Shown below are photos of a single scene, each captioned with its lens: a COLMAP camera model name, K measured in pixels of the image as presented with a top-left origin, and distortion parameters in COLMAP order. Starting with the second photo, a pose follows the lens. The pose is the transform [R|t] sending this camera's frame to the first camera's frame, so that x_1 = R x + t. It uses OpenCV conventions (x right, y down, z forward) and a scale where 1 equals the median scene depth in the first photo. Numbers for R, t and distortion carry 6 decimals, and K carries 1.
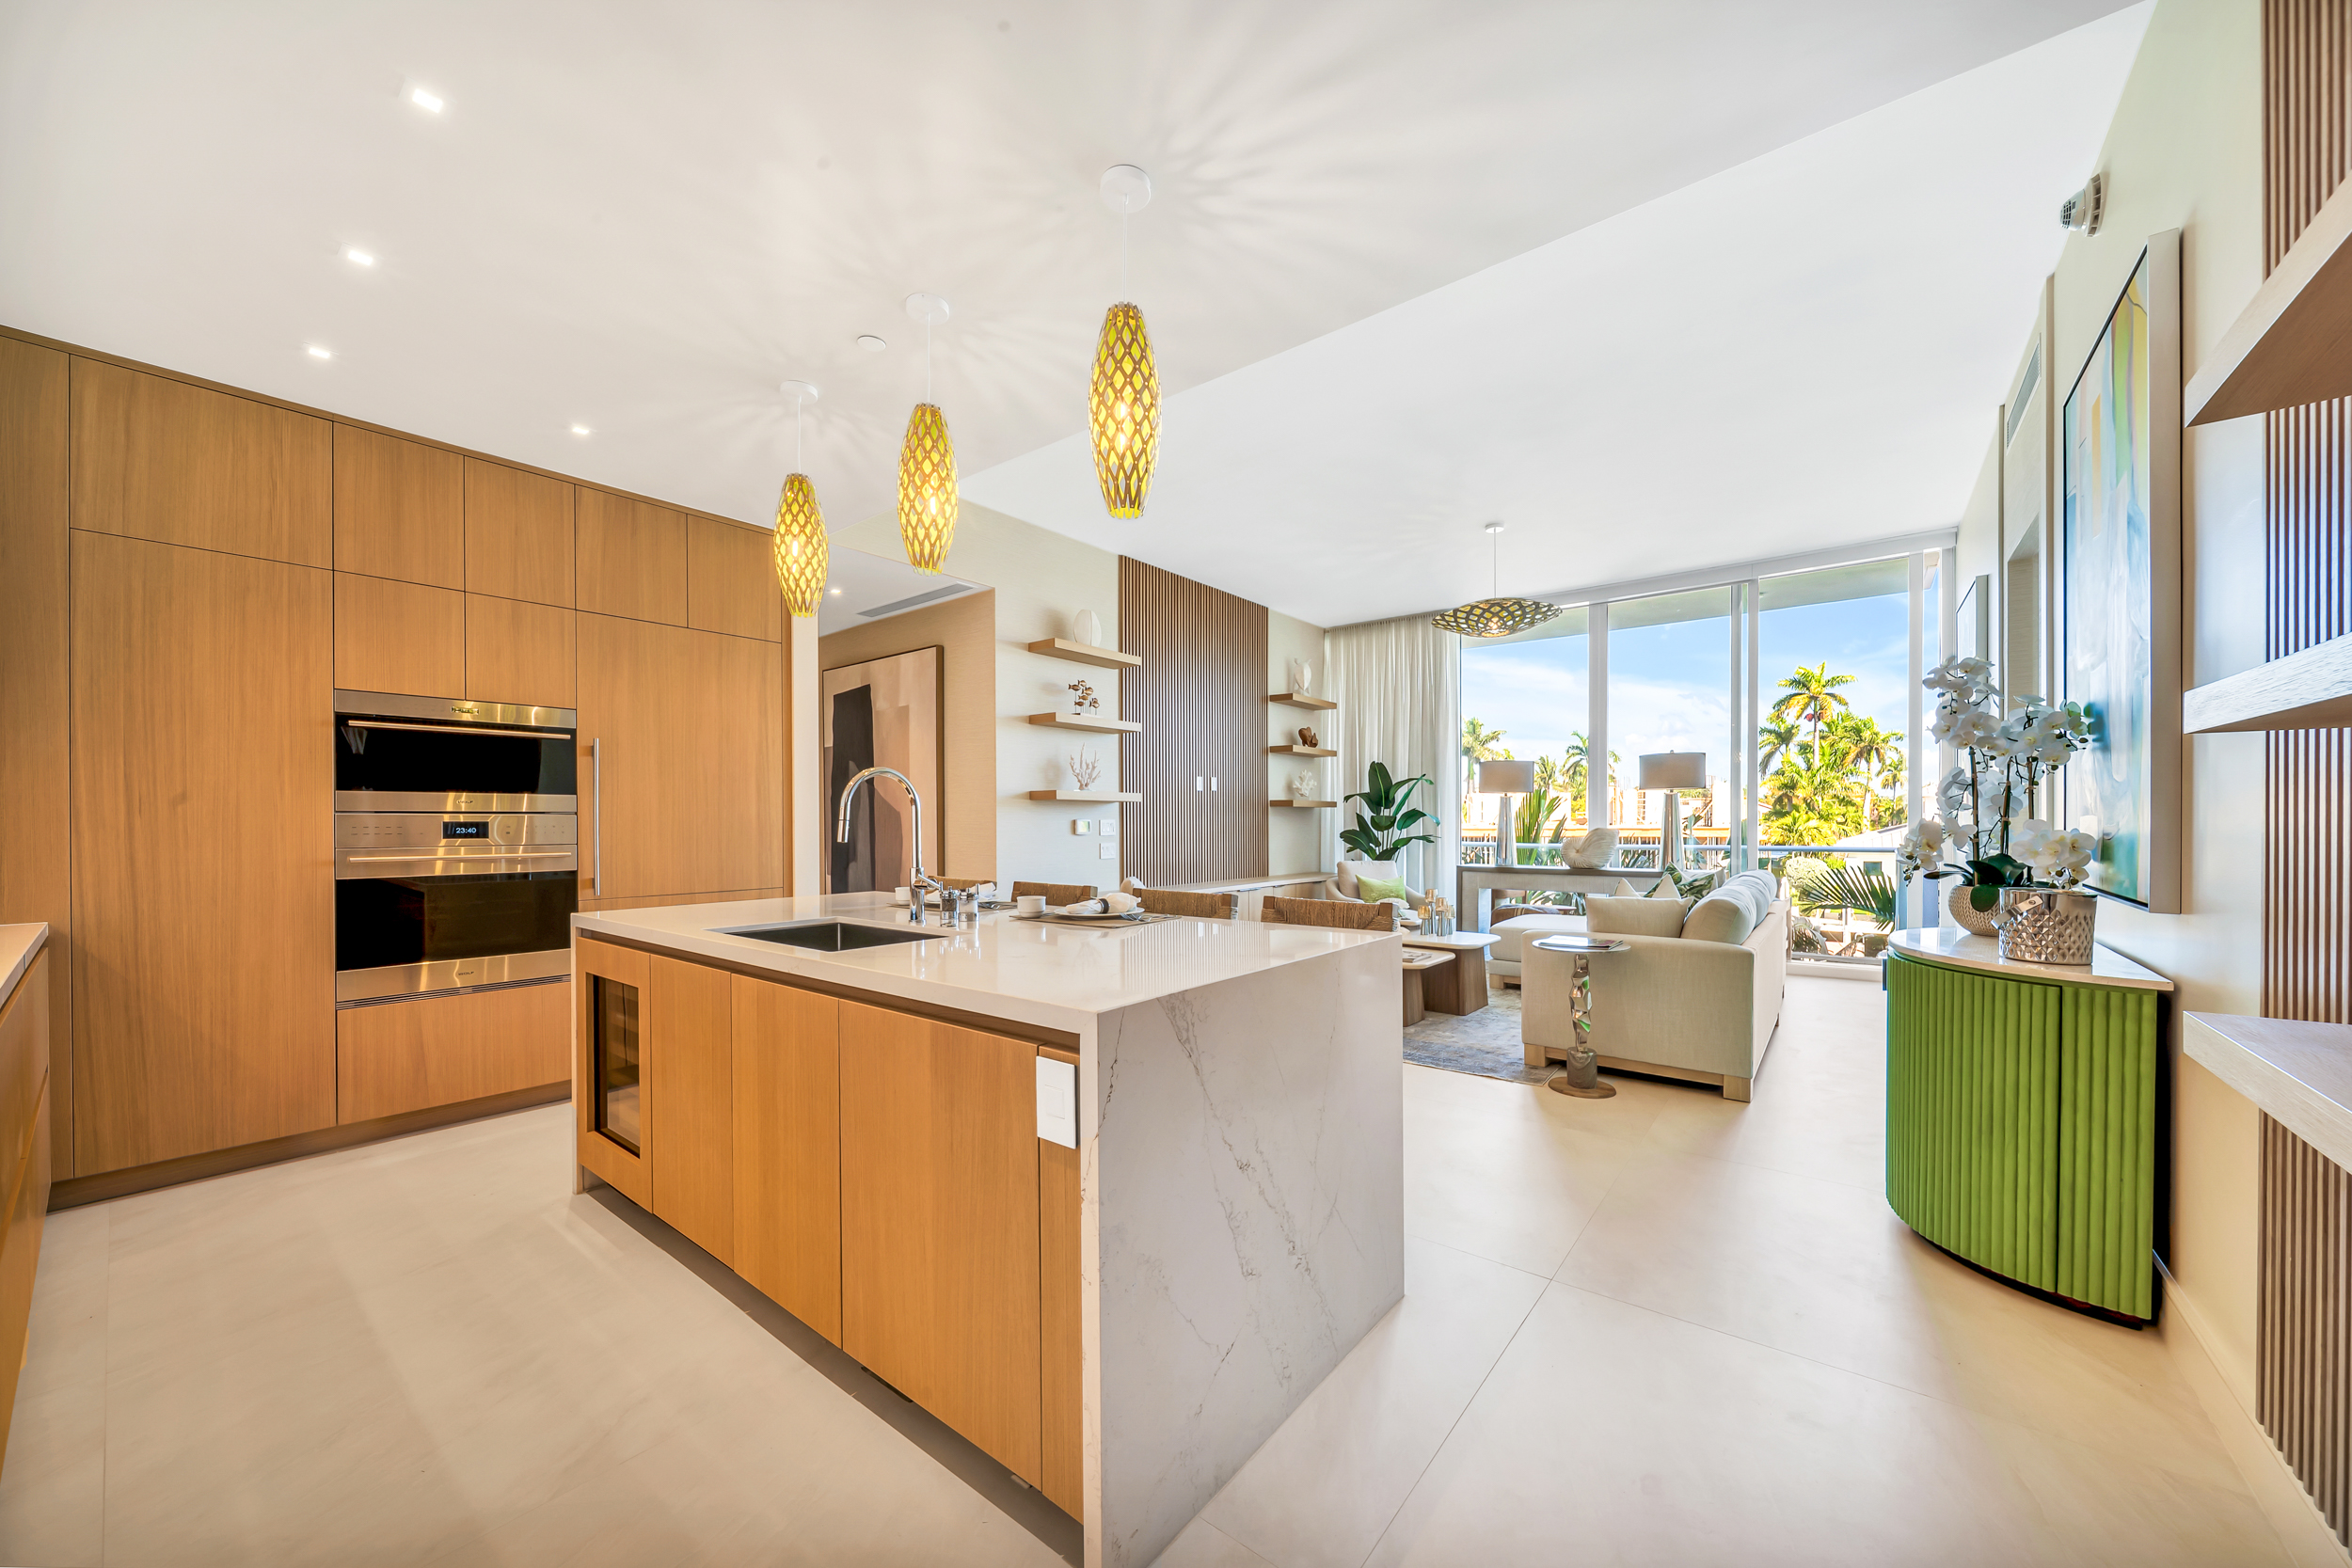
lens RADIAL K [[832.9, 0, 1169.1], [0, 832.9, 825.9], [0, 0, 1]] dist [-0.003482, -0.001046]
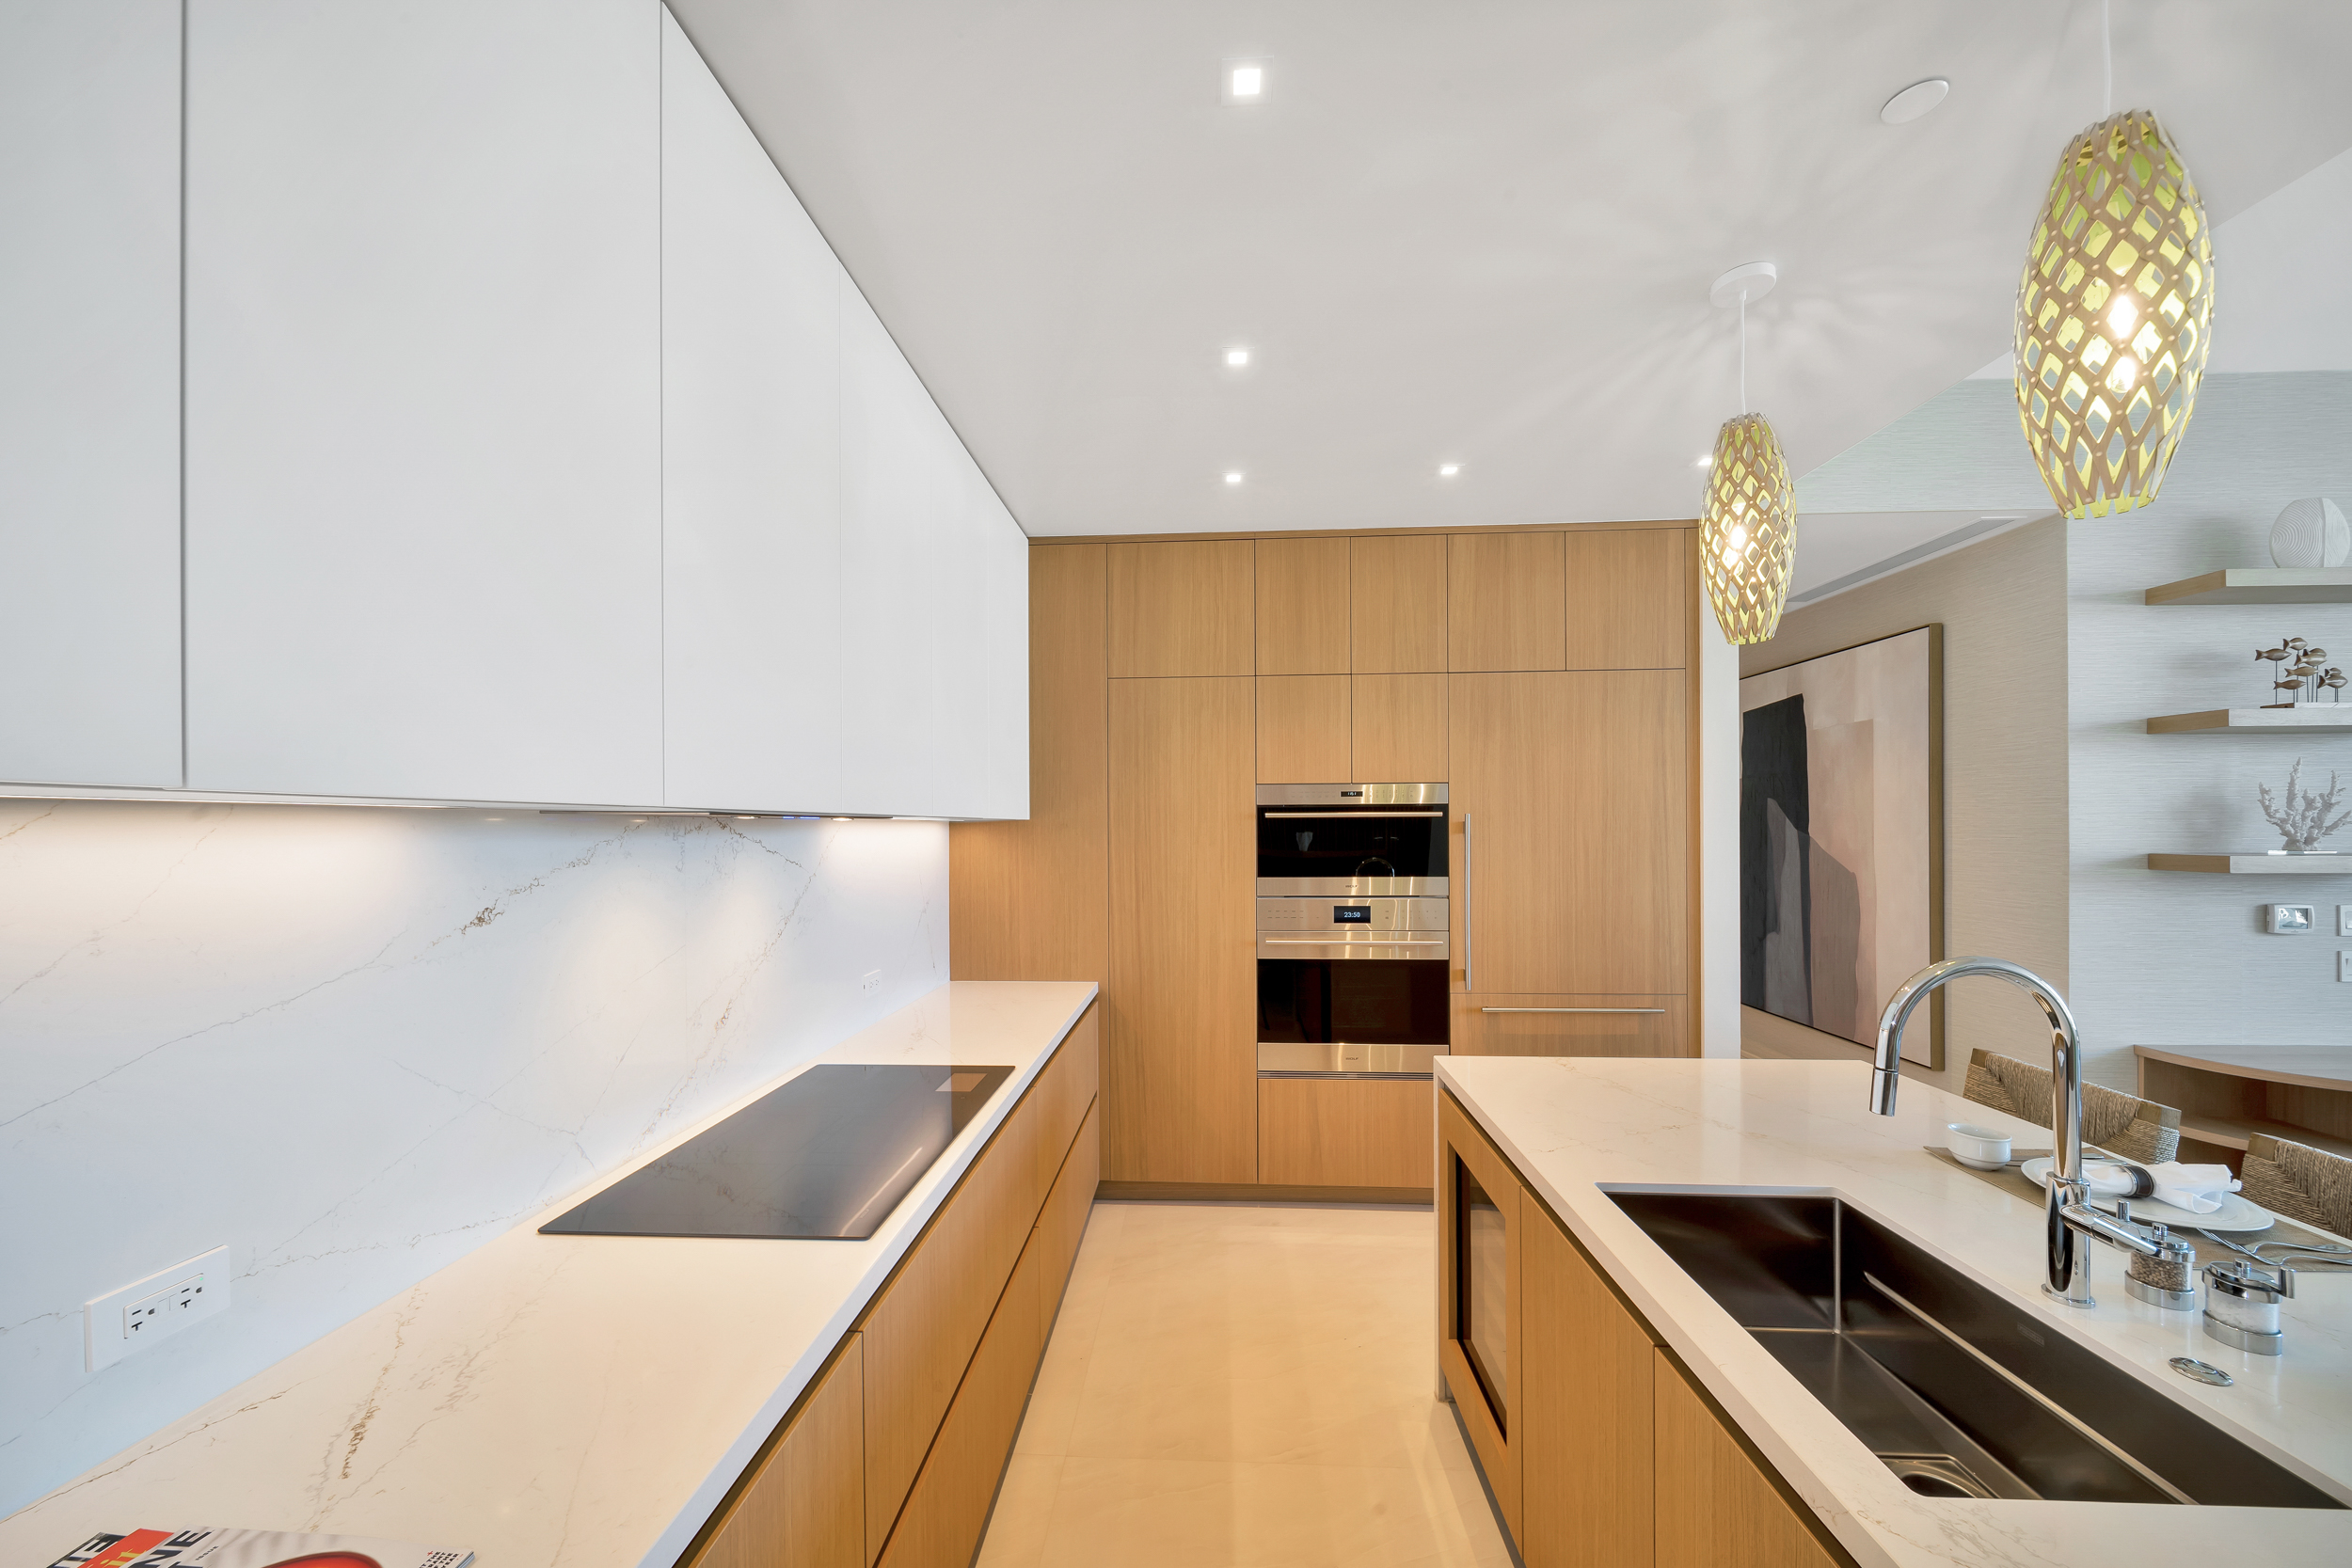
lens RADIAL K [[832.9, 0, 1183.3], [0, 832.9, 824.9], [0, 0, 1]] dist [-0.003482, -0.001046]
pose [[0.583174, -0.000060, -0.812347, -0.094757], [-0.002241, 0.999996, -0.001683, -0.059461], [0.812344, 0.002802, 0.583172, 0.154314]]
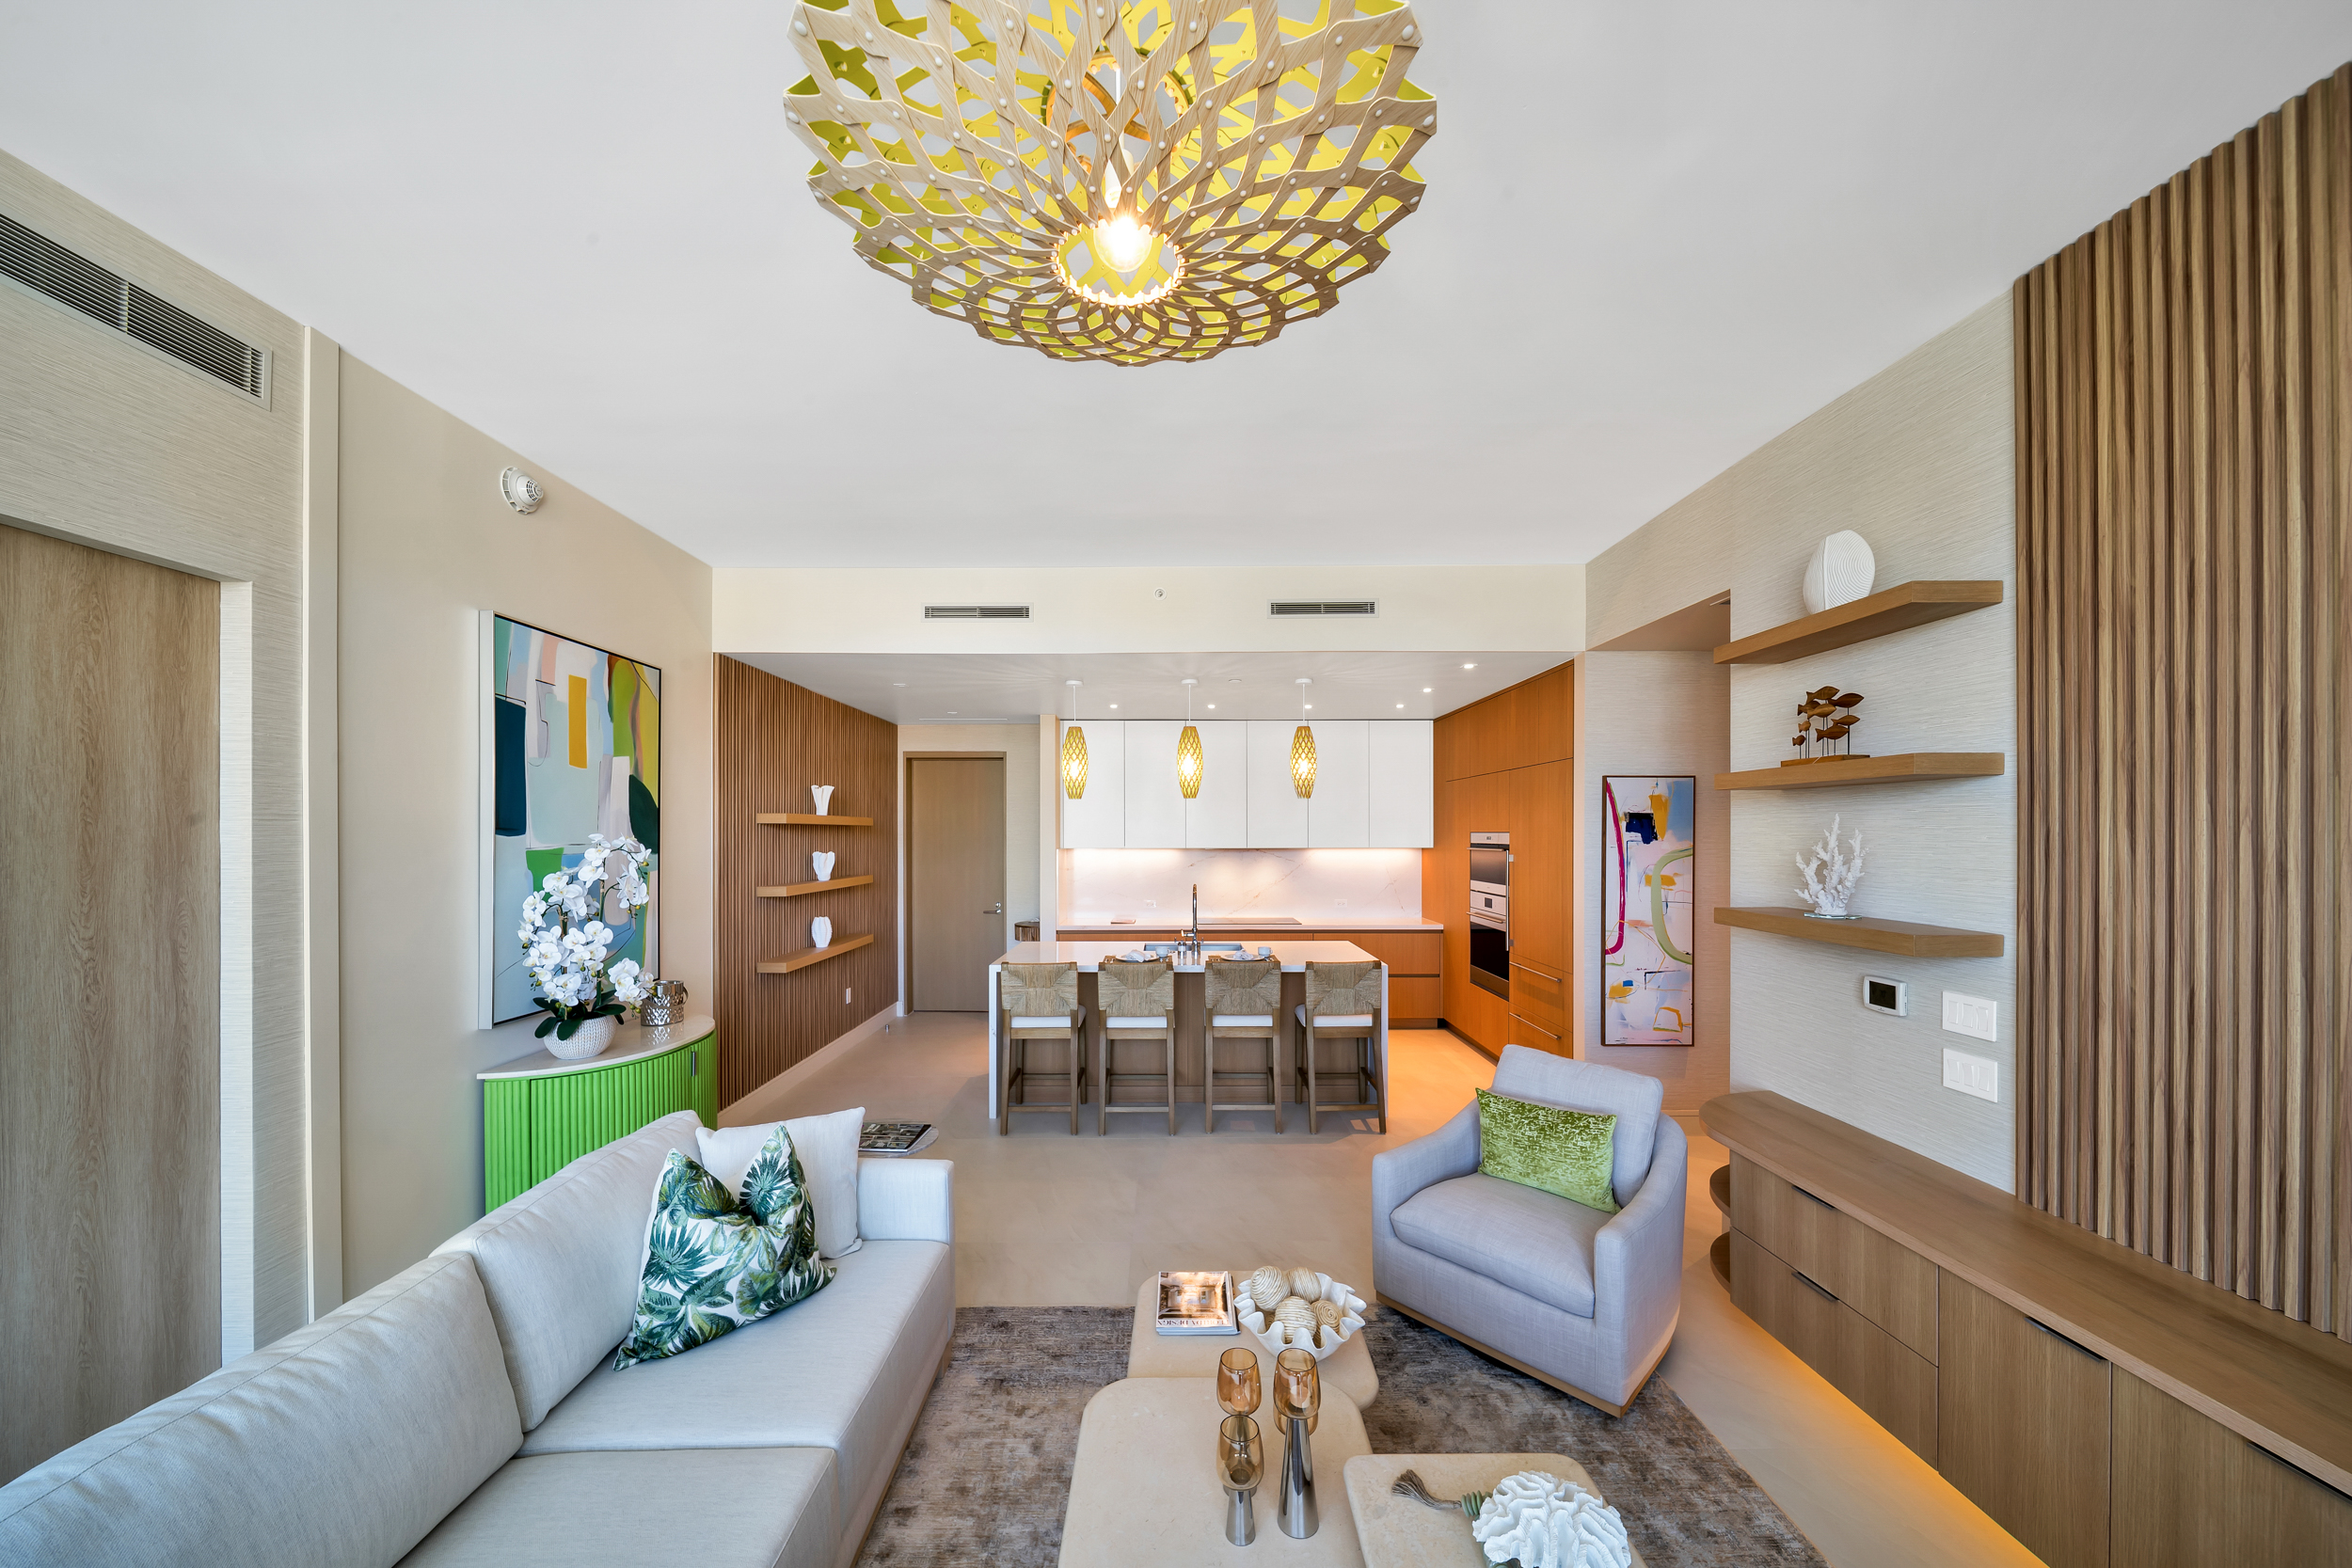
lens RADIAL K [[832.9, 0, 1160.2], [0, 832.9, 833.3], [0, 0, 1]] dist [-0.003482, -0.001046]
pose [[-0.781220, 0.007021, -0.624216, 0.521326], [0.002155, 0.999961, 0.008551, -0.099392], [0.624252, 0.005335, -0.781205, 1.188622]]
